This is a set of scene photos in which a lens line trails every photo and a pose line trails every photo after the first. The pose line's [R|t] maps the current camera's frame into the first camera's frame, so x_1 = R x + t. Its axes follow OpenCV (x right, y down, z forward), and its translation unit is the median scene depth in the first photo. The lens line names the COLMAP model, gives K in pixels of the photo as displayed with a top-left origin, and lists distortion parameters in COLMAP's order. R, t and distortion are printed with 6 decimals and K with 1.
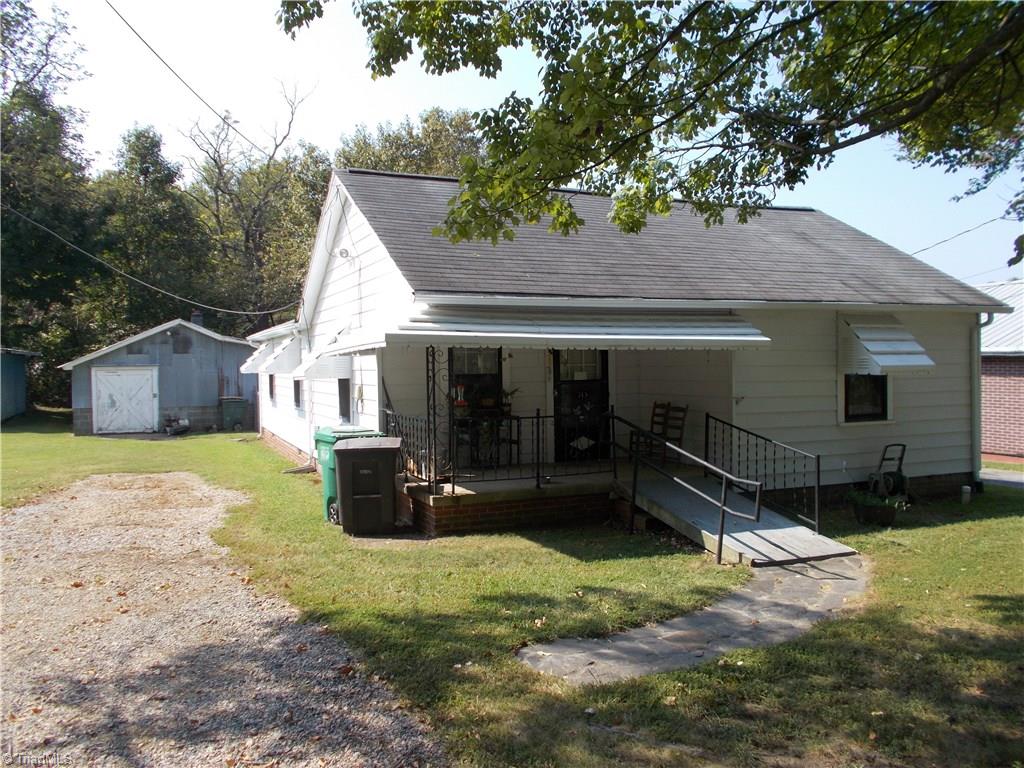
lens RADIAL K [[787.0, 0, 511.3], [0, 787.0, 382.5], [0, 0, 1]] dist [0.011672, 0.002520]
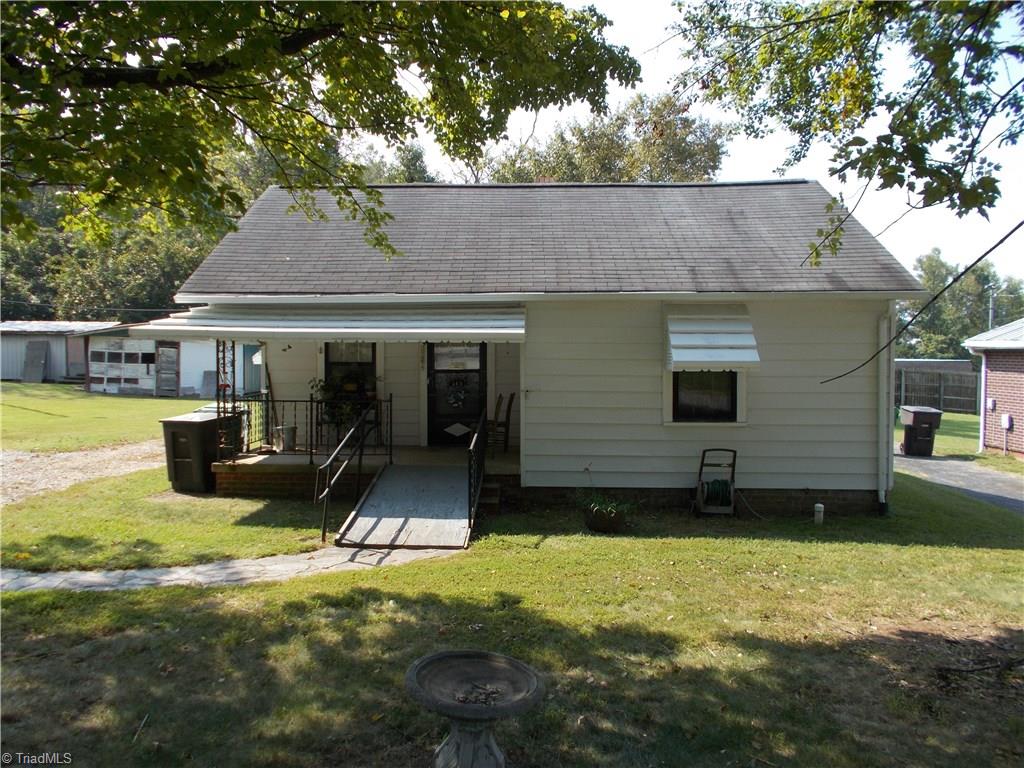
lens RADIAL K [[787.0, 0, 510.7], [0, 787.0, 385.0], [0, 0, 1]] dist [0.011672, 0.002520]
pose [[0.899331, 0.031217, -0.436152, 0.662621], [-0.021765, 0.999408, 0.026653, -0.013071], [0.436726, -0.014477, 0.899478, 0.093873]]
